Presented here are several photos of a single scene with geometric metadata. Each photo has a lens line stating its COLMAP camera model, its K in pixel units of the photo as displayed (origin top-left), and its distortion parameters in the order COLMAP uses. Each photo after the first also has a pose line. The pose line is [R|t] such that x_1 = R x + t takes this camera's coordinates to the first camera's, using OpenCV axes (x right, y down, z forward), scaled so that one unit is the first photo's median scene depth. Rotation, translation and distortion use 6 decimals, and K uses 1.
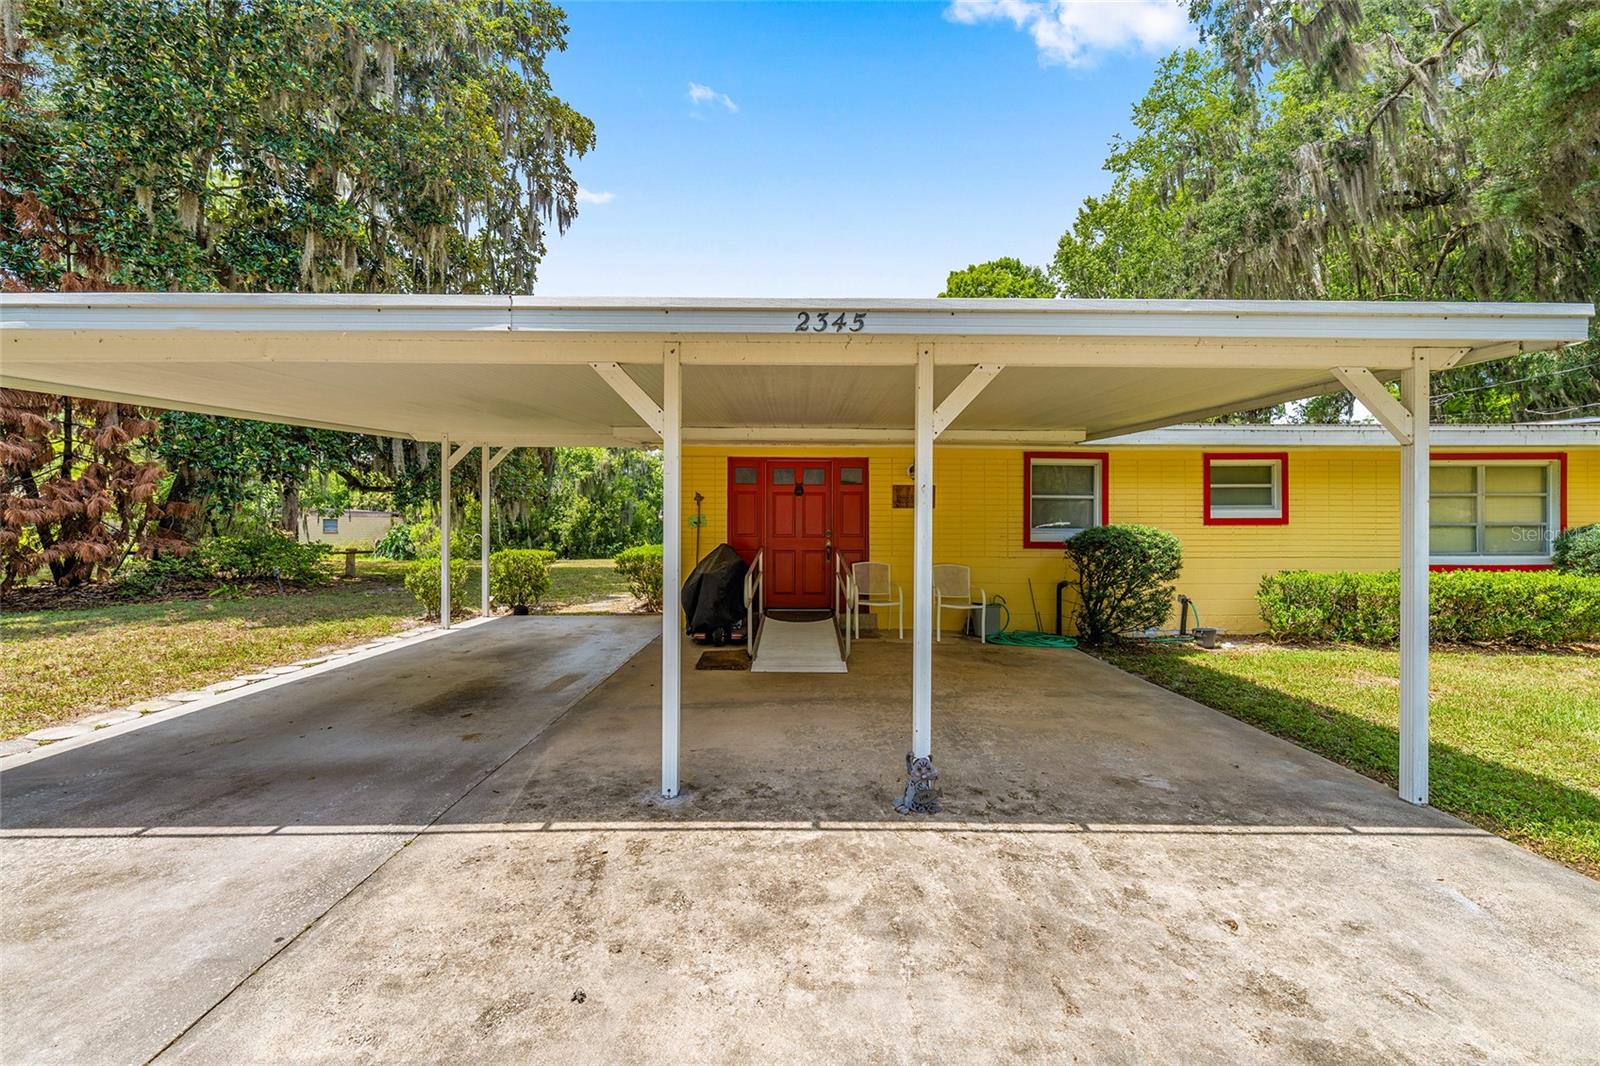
lens RADIAL K [[626.7, 0, 803.7], [0, 626.7, 526.0], [0, 0, 1]] dist [0.000590, 0.000040]
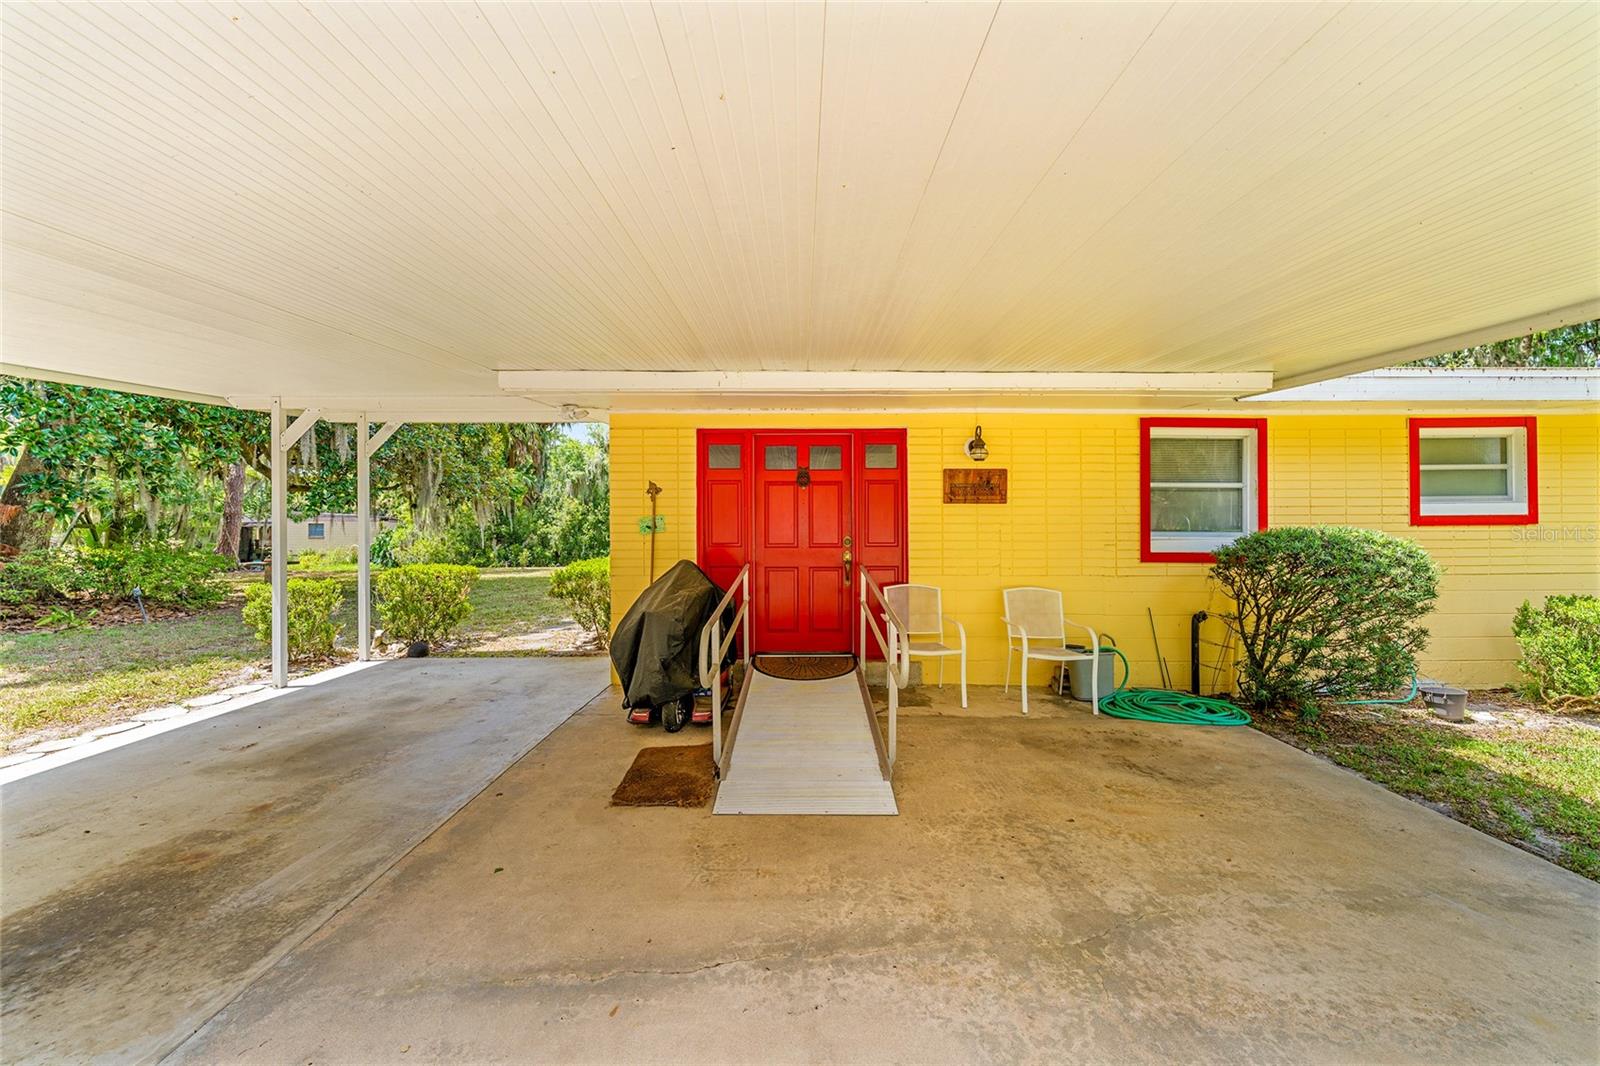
lens RADIAL K [[620.9, 0, 804.9], [0, 620.9, 525.0], [0, 0, 1]] dist [-0.000339, 0.000025]
pose [[0.999958, -0.006109, -0.006846, -0.001542], [0.006082, 0.999974, -0.003945, -0.003725], [0.006870, 0.003903, 0.999969, 0.334589]]
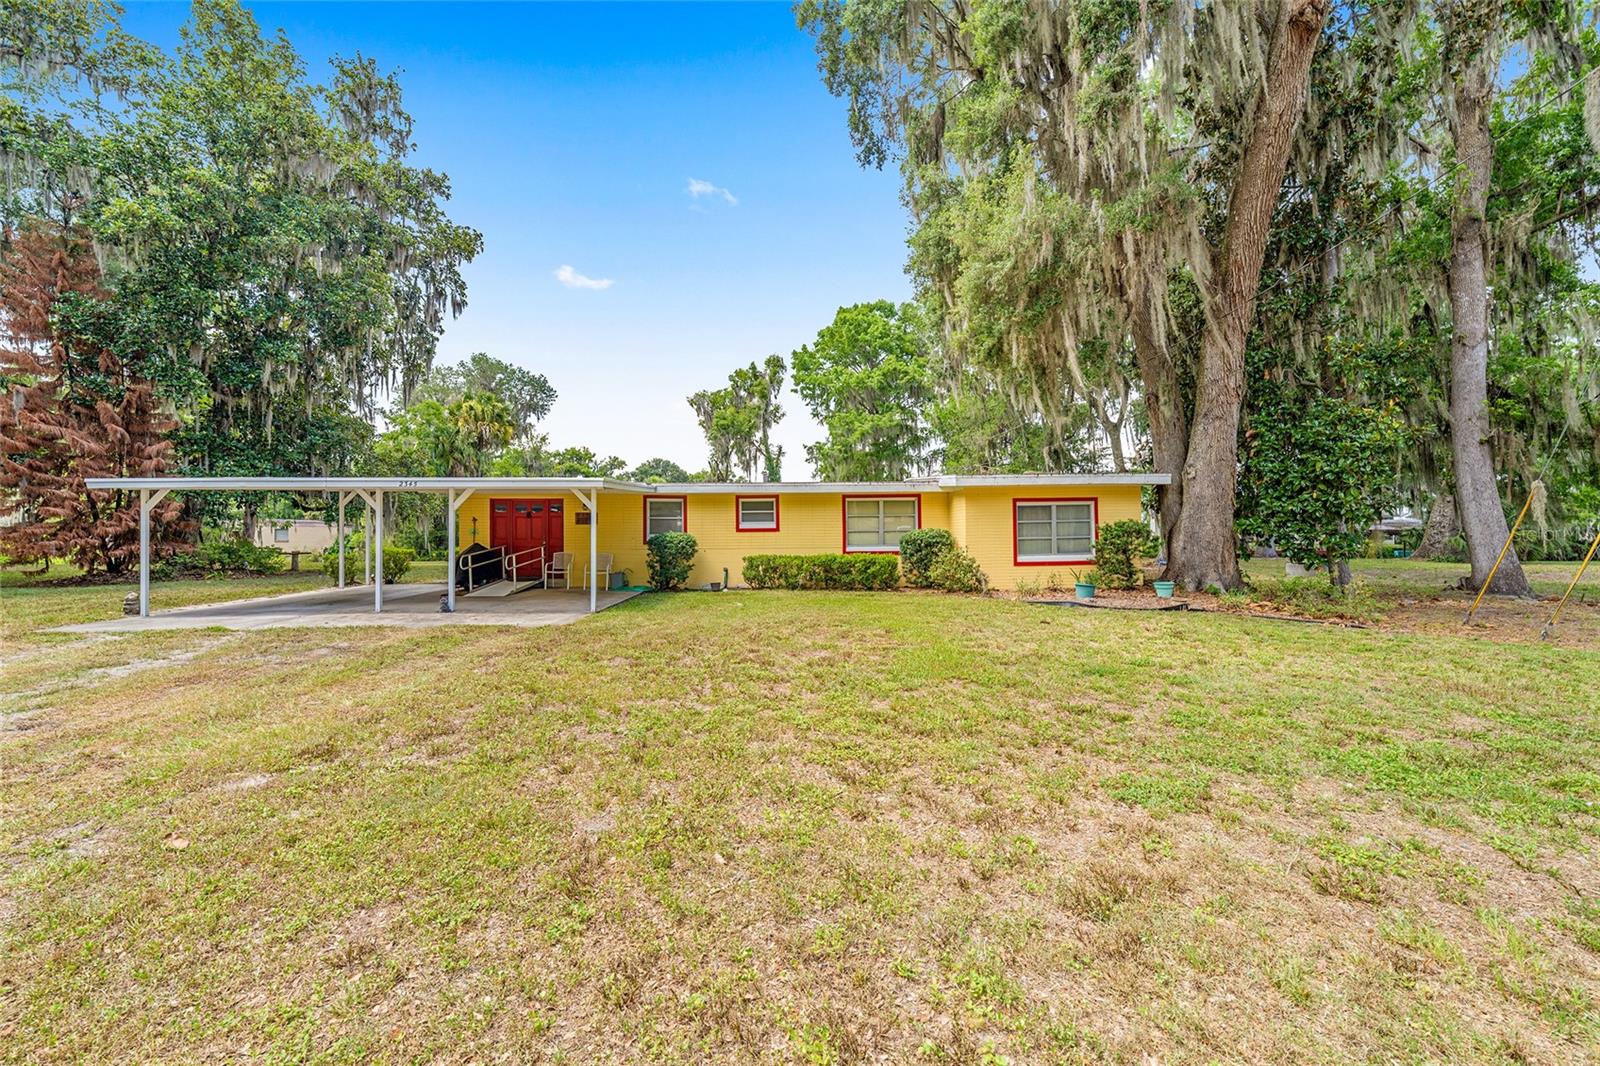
lens RADIAL K [[652.7, 0, 808.4], [0, 652.7, 526.8], [0, 0, 1]] dist [-0.000840, -0.000269]
pose [[0.999399, -0.006510, 0.034036, 0.793392], [0.006786, 0.999945, -0.007984, 0.000565], [-0.033982, 0.008210, 0.999389, -1.052773]]
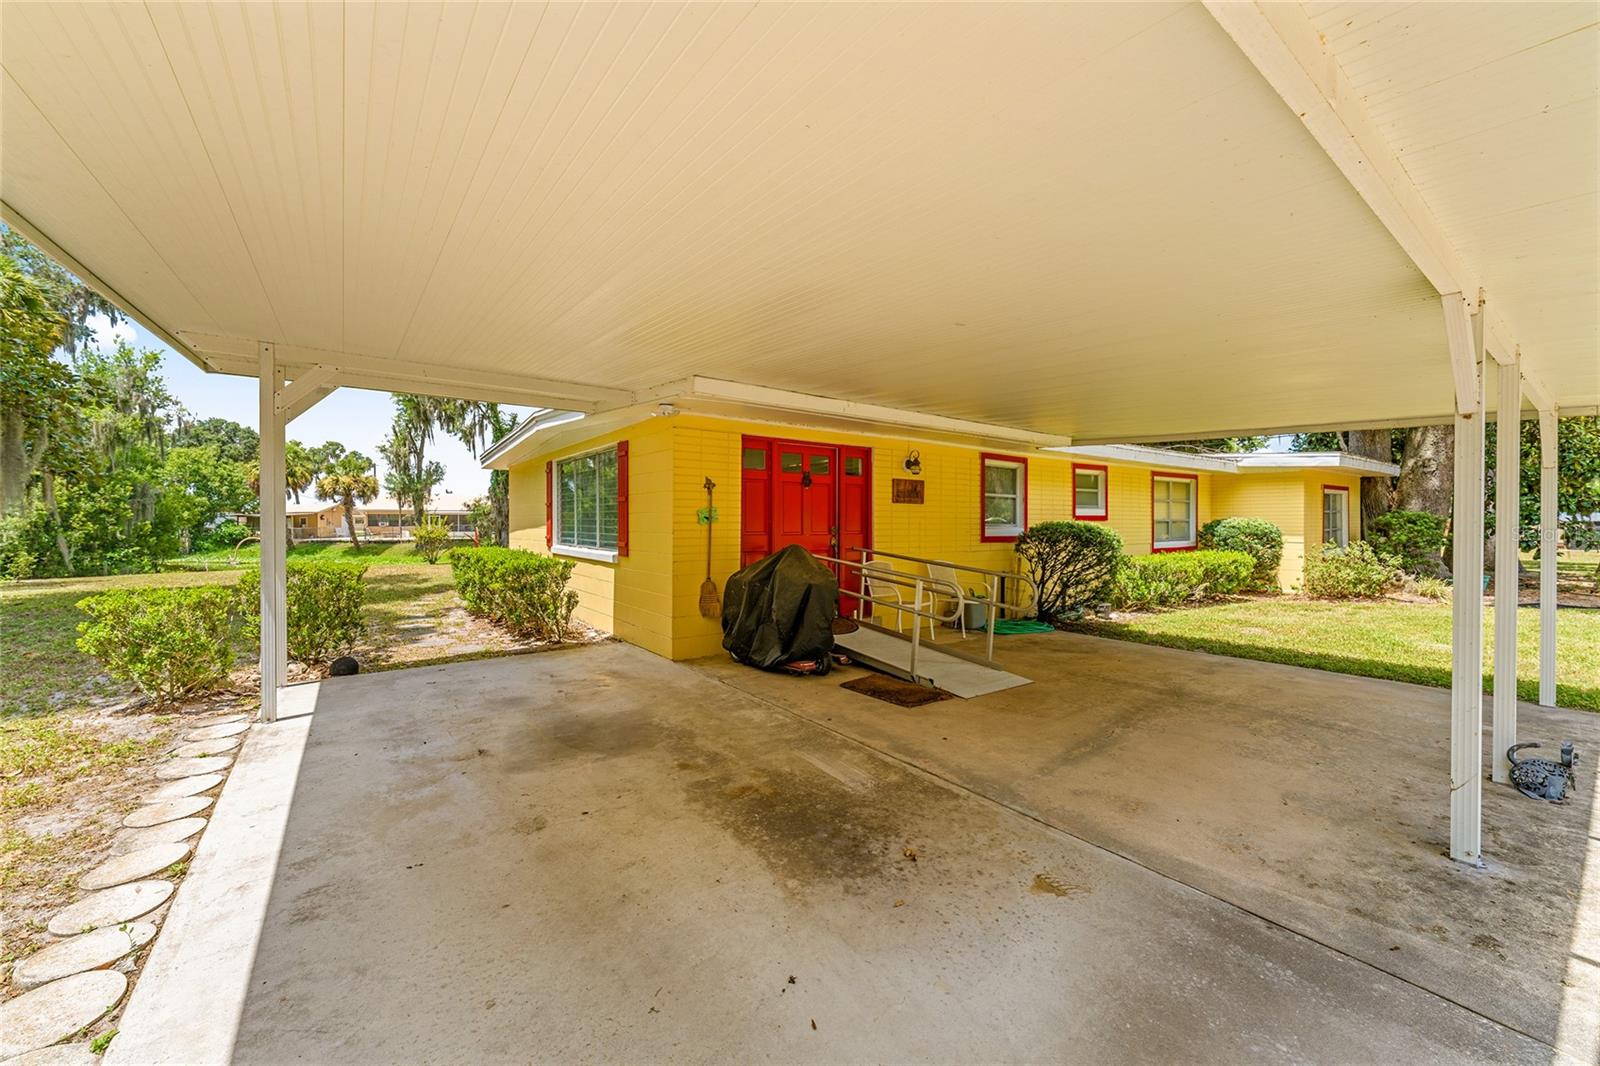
lens RADIAL K [[616.3, 0, 803.3], [0, 616.3, 522.3], [0, 0, 1]] dist [0.001676, -0.000146]
pose [[0.808798, -0.000969, 0.588086, -0.508855], [0.000602, 0.999999, 0.000820, -0.000179], [-0.588087, -0.000310, 0.808798, 0.326044]]
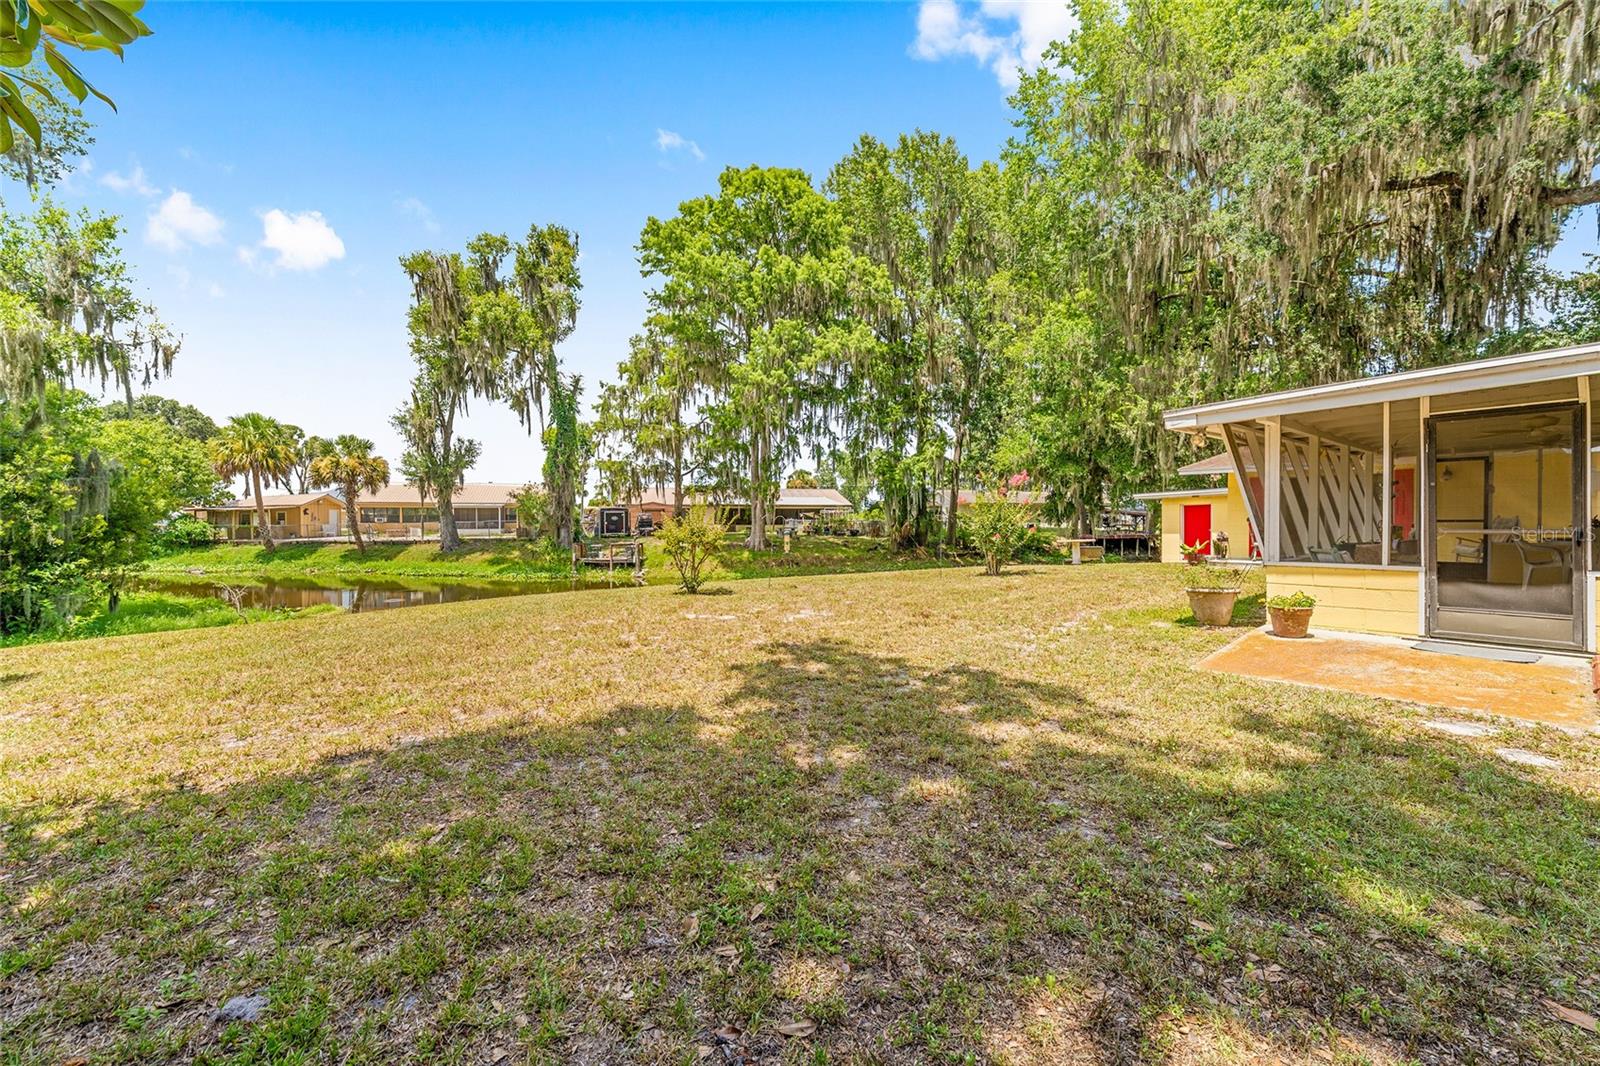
lens RADIAL K [[632.8, 0, 800.0], [0, 632.8, 527.9], [0, 0, 1]] dist [0.000910, 0.000247]
pose [[0.779782, -0.012950, 0.625918, -0.919615], [0.003058, 0.999853, 0.016877, 0.009761], [-0.626044, -0.011247, 0.779706, 2.056778]]
